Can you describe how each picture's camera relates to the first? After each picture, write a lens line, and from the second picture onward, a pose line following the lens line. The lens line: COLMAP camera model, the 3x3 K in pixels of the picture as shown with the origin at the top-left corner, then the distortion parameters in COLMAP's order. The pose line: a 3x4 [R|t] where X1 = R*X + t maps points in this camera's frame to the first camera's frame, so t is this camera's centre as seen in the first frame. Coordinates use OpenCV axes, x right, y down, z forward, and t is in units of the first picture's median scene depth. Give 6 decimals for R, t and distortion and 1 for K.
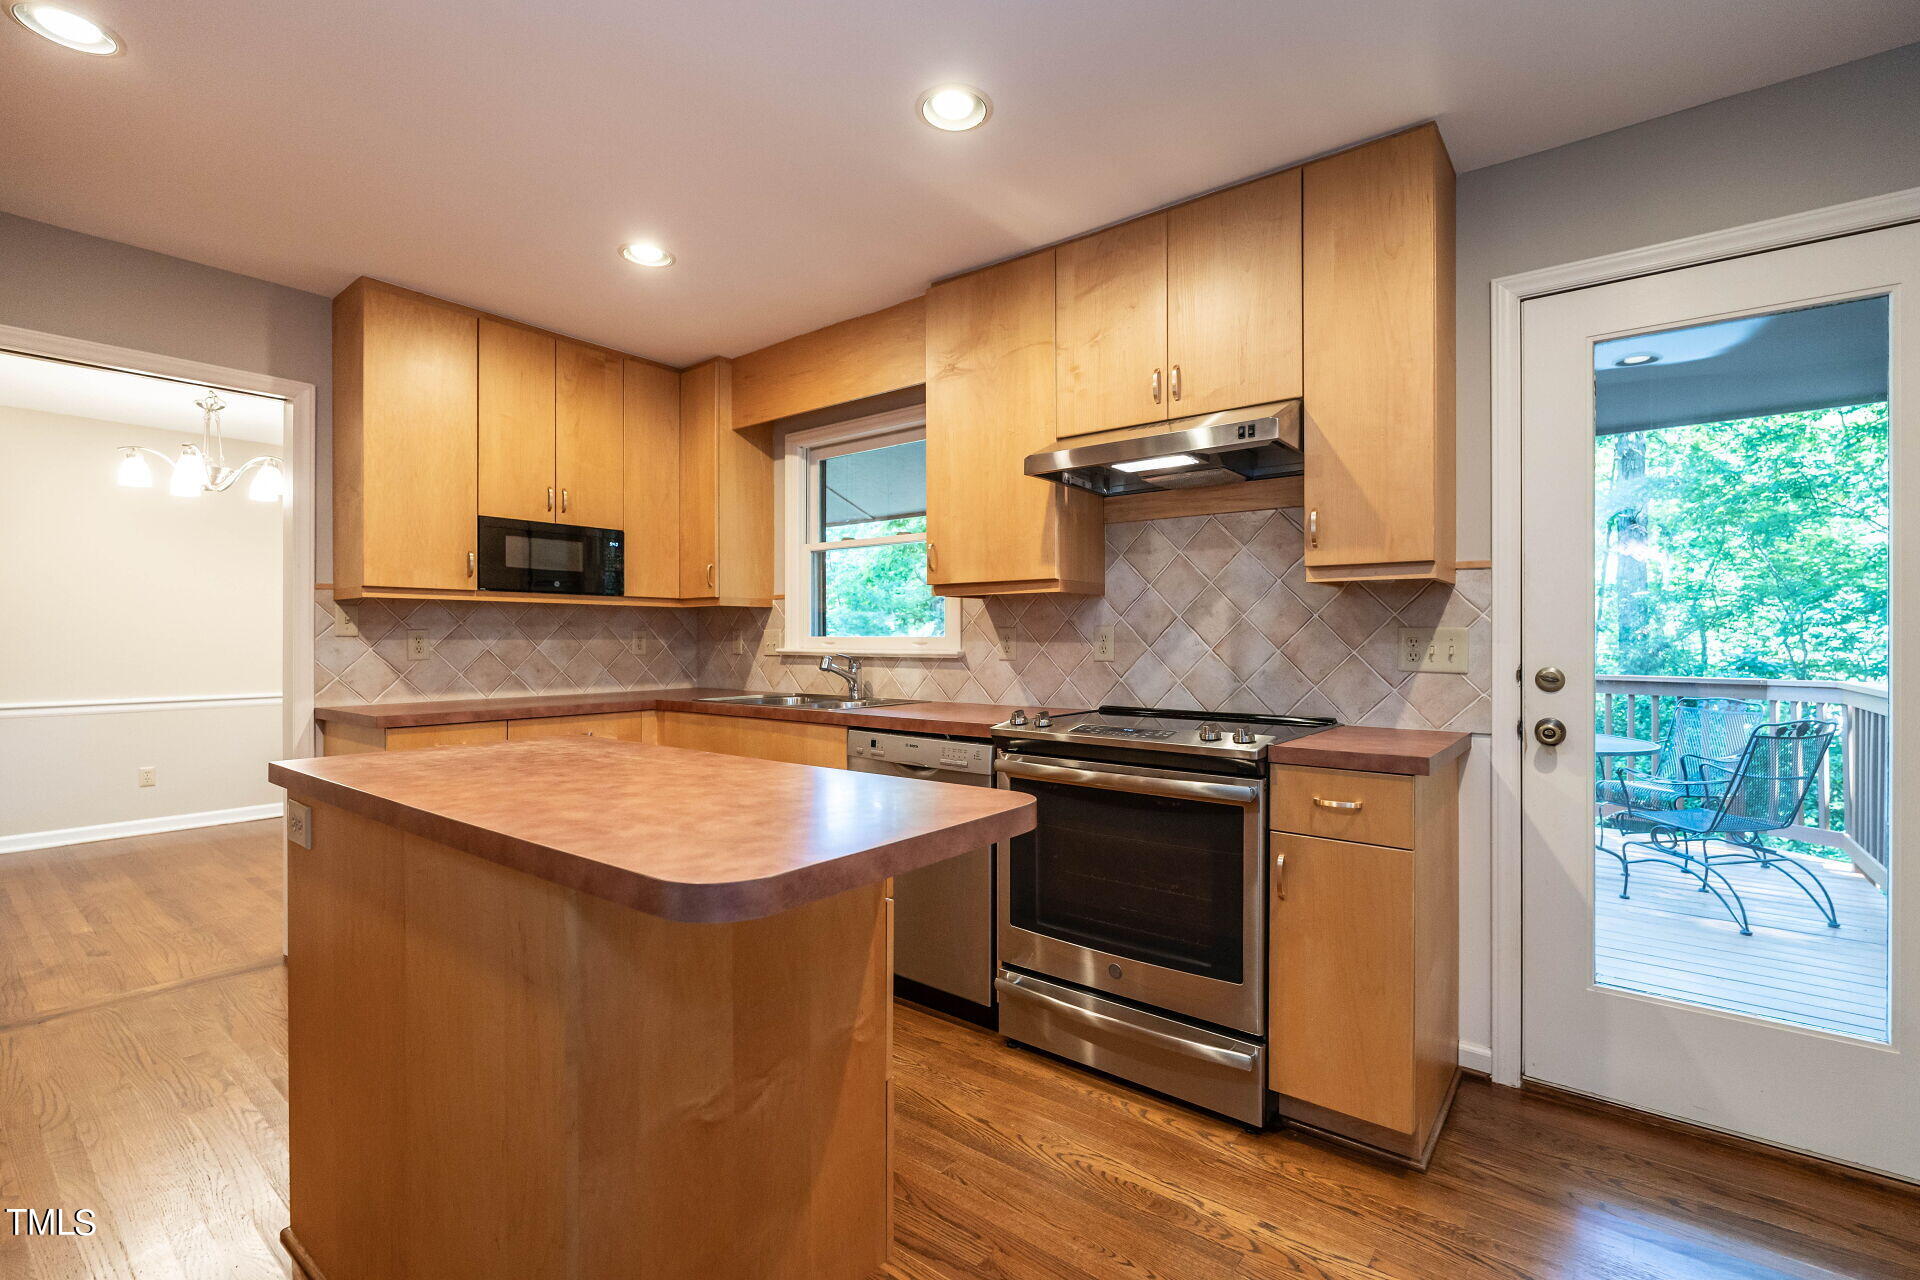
lens RADIAL K [[864.0, 0, 969.1], [0, 864.0, 640.3], [0, 0, 1]] dist [-0.003955, 0.000498]
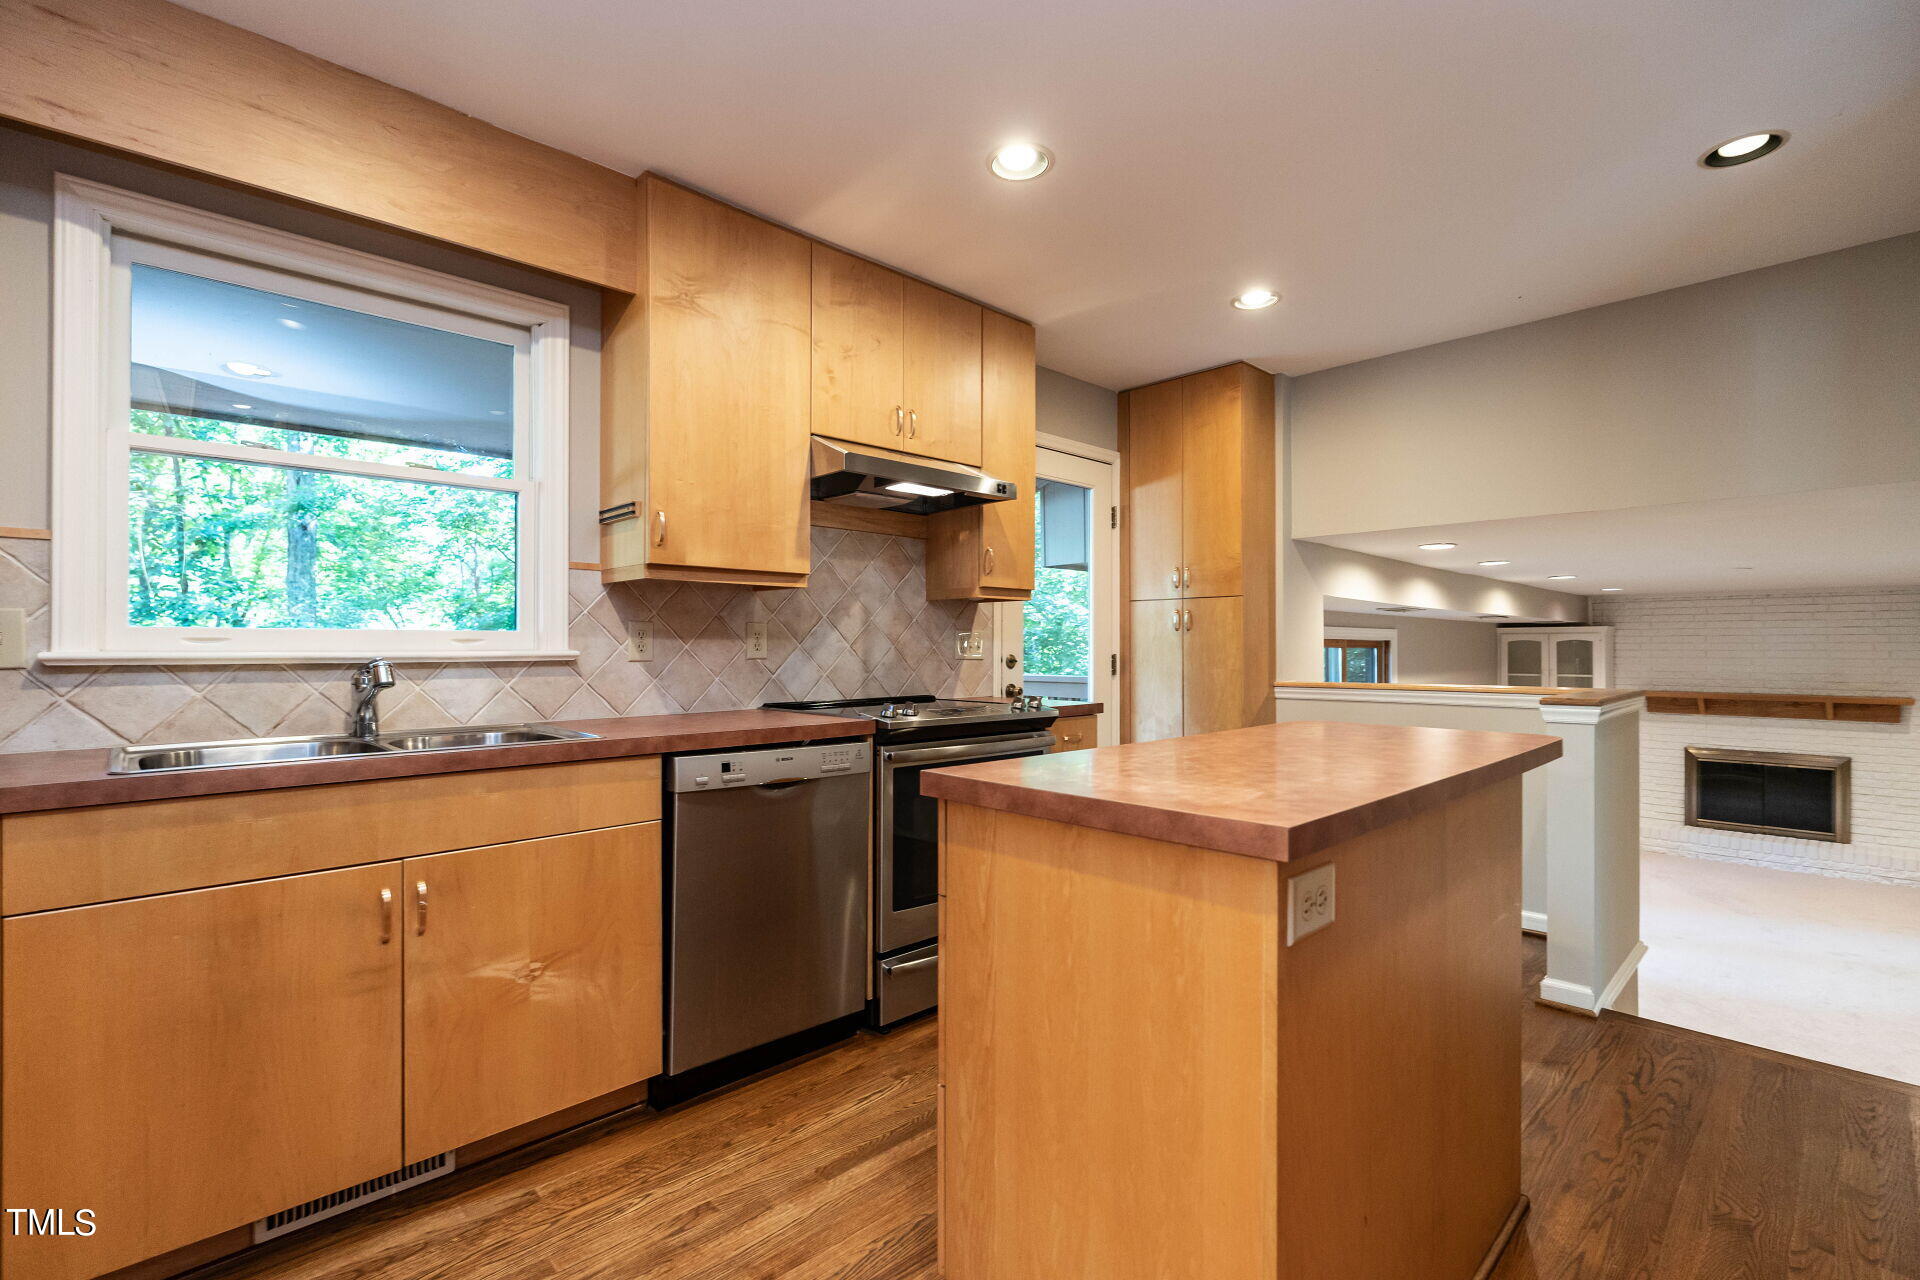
lens RADIAL K [[864.0, 0, 960.1], [0, 864.0, 648.1], [0, 0, 1]] dist [-0.003955, 0.000498]
pose [[0.138514, -0.000725, 0.990360, -0.730611], [0.004617, 0.999989, 0.000086, 0.012142], [-0.990350, 0.004561, 0.138516, 0.592451]]
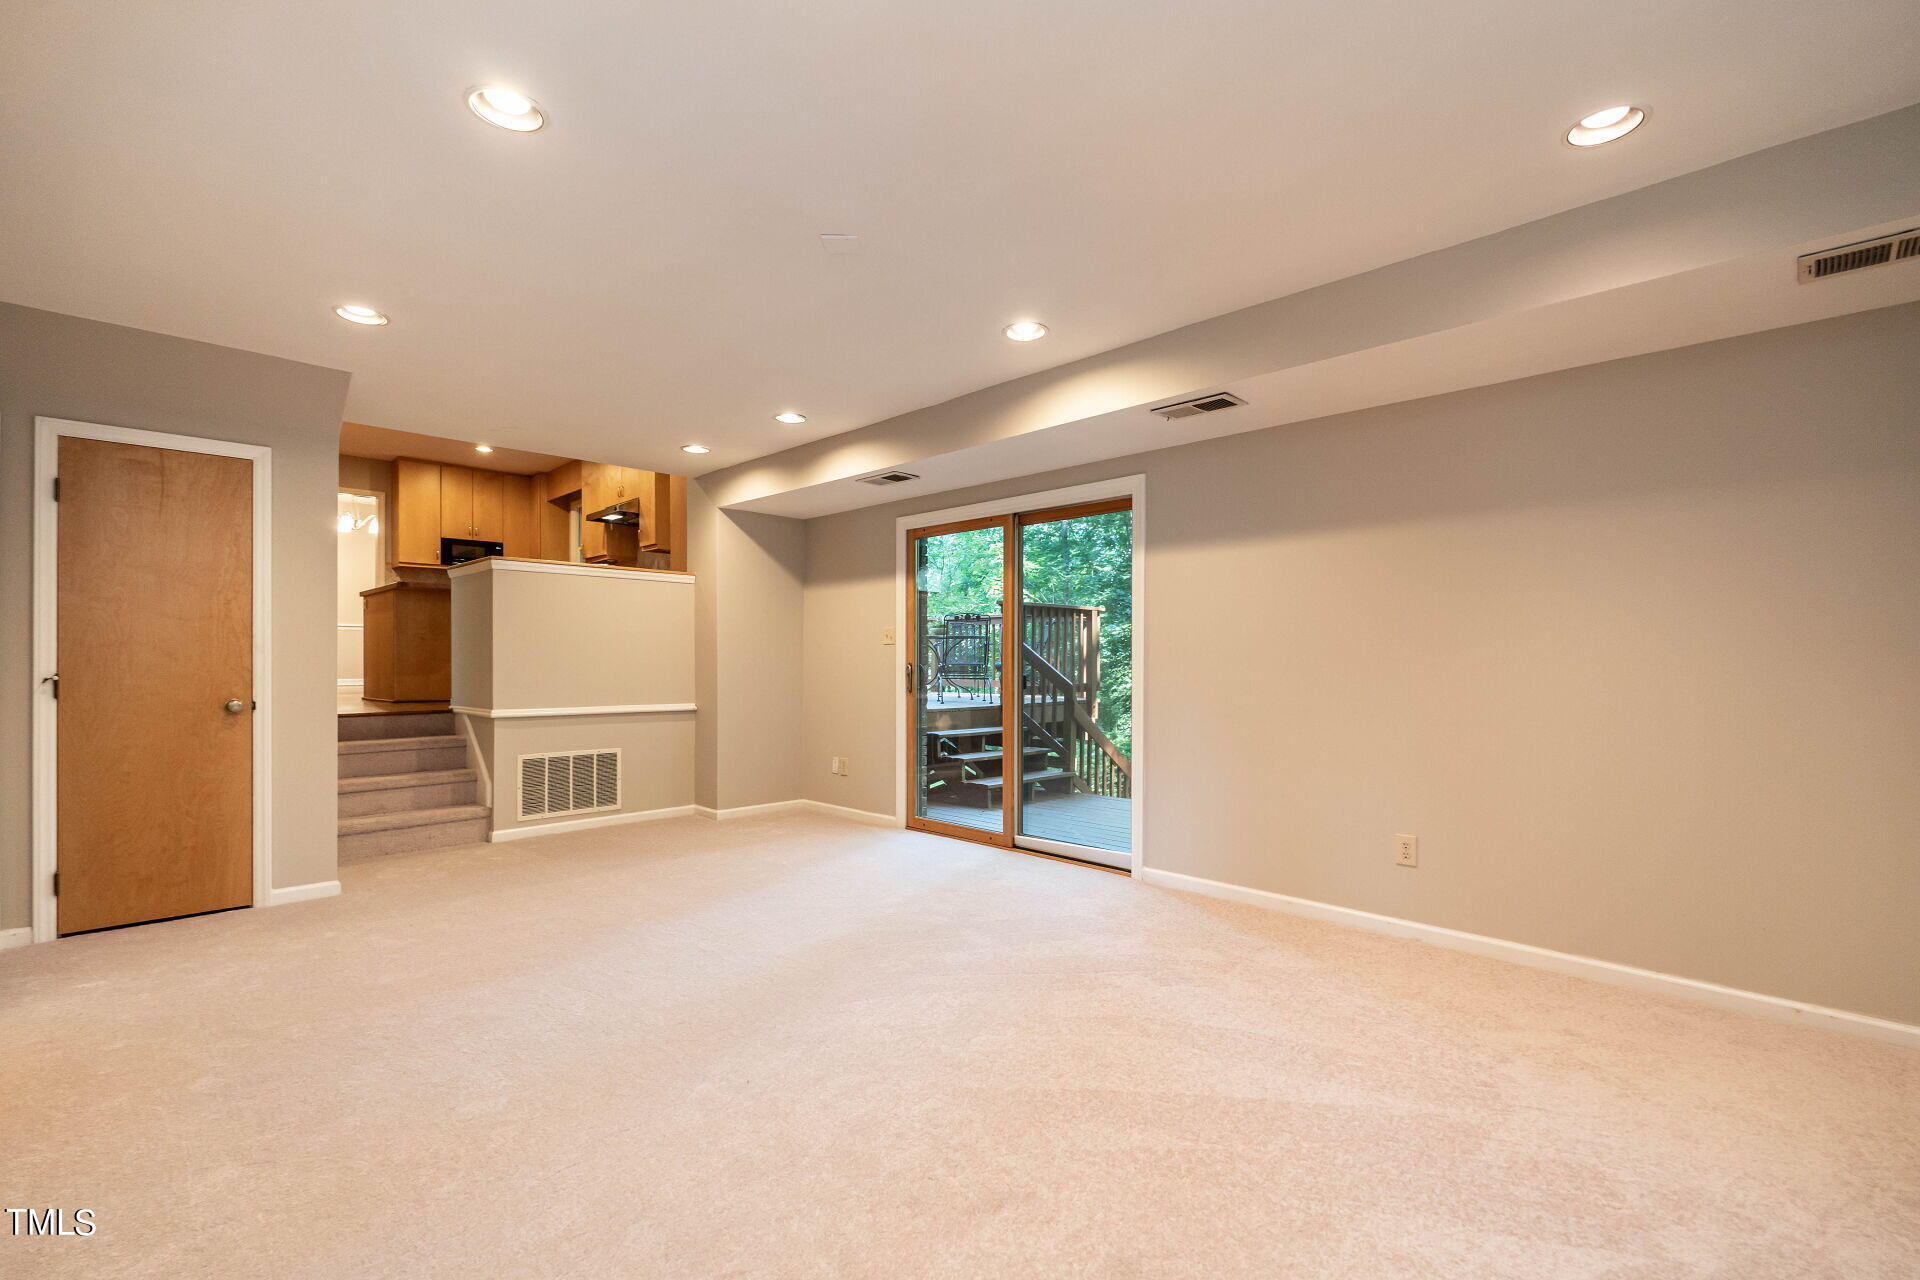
lens RADIAL K [[864.0, 0, 959.0], [0, 864.0, 650.8], [0, 0, 1]] dist [-0.003955, 0.000498]
pose [[0.991095, -0.004015, -0.133095, 1.450558], [0.003018, 0.999966, -0.007689, 0.245258], [0.133121, 0.007218, 0.991073, -1.519965]]
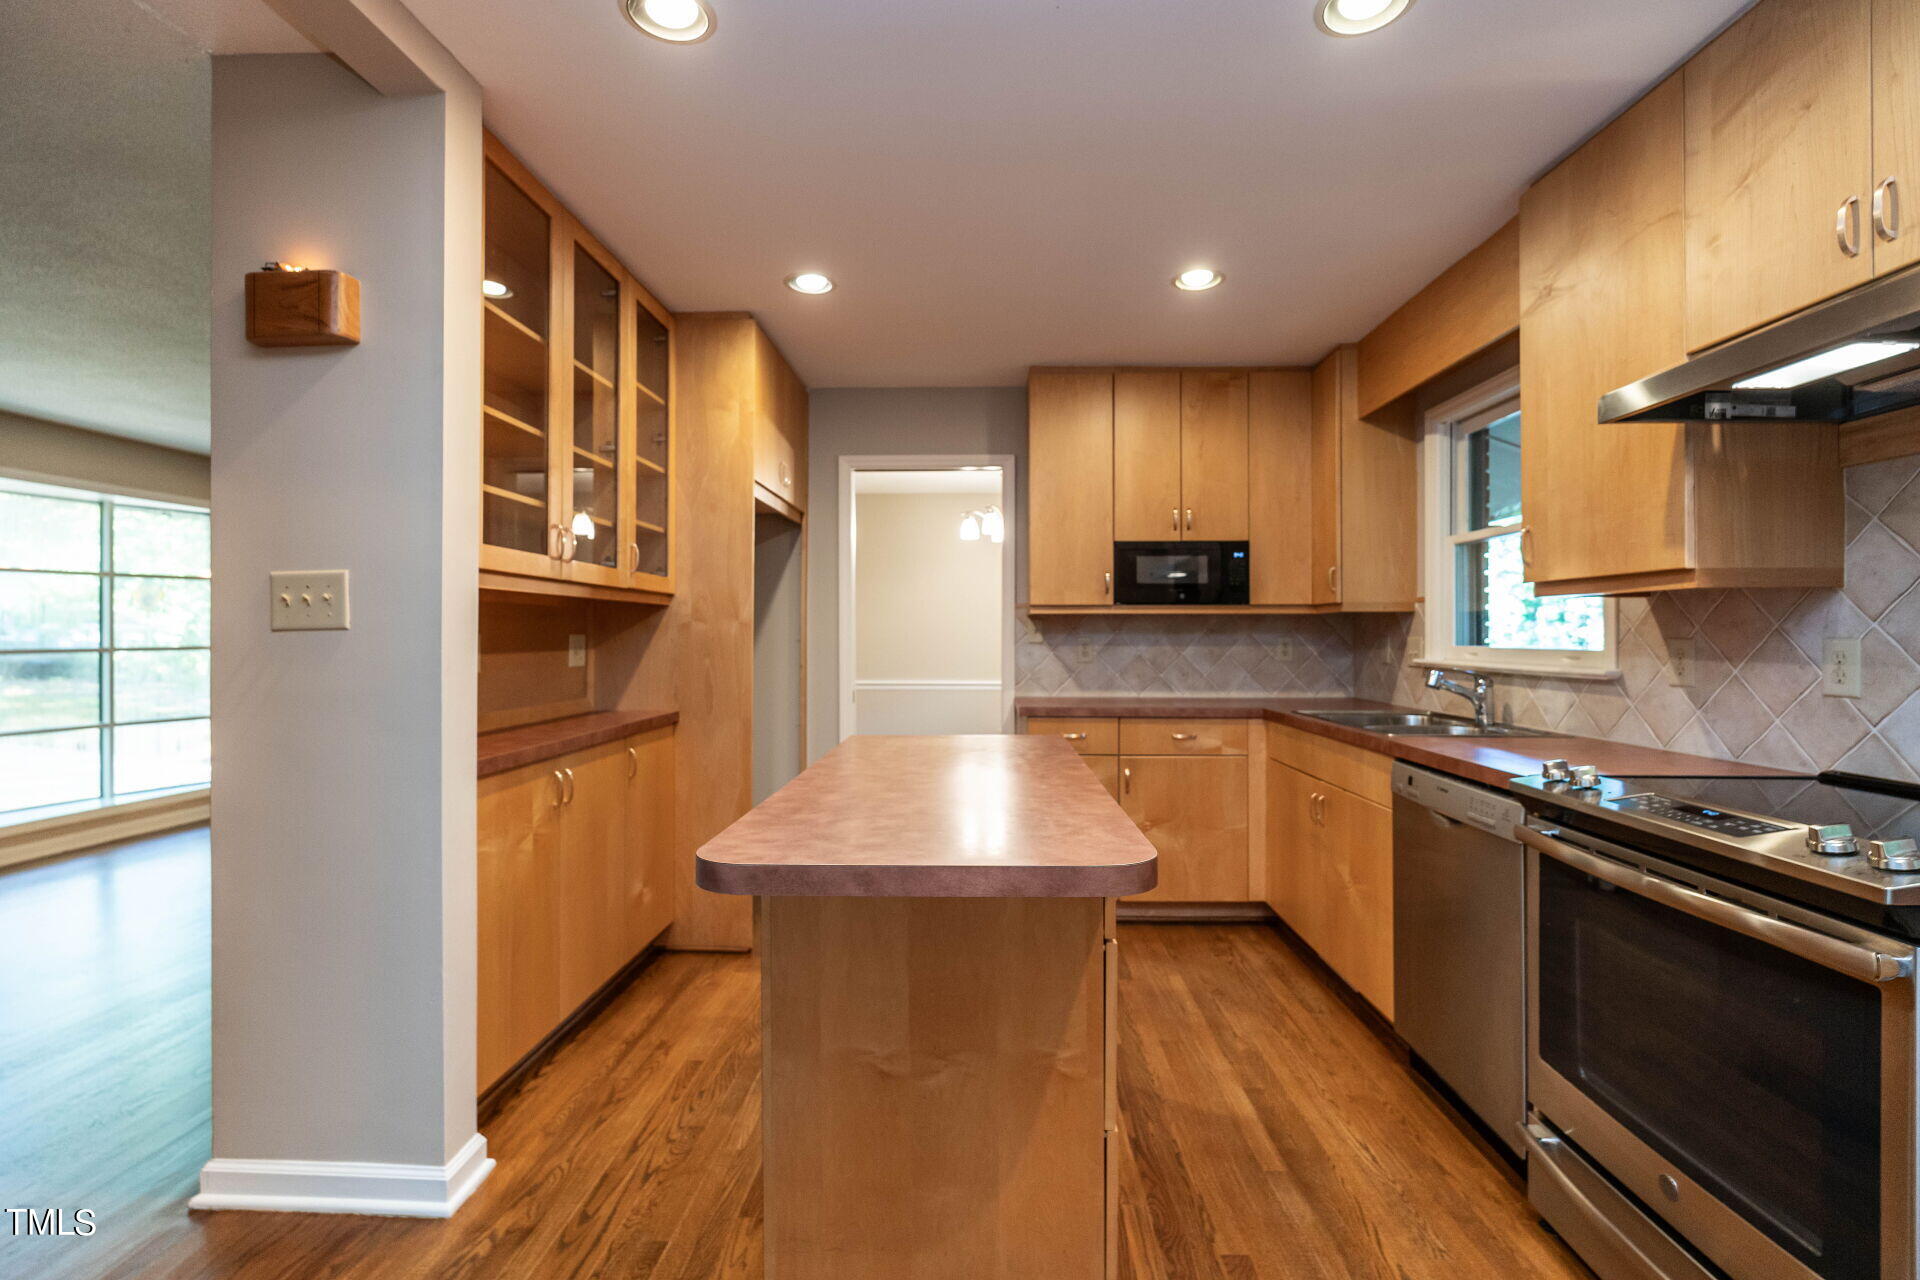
lens RADIAL K [[864.0, 0, 949.9], [0, 864.0, 634.8], [0, 0, 1]] dist [-0.003955, 0.000498]
pose [[0.580386, 0.000481, -0.814341, 0.264642], [-0.001373, 0.999999, -0.000388, -0.016751], [0.814340, 0.001343, 0.580386, 0.139071]]
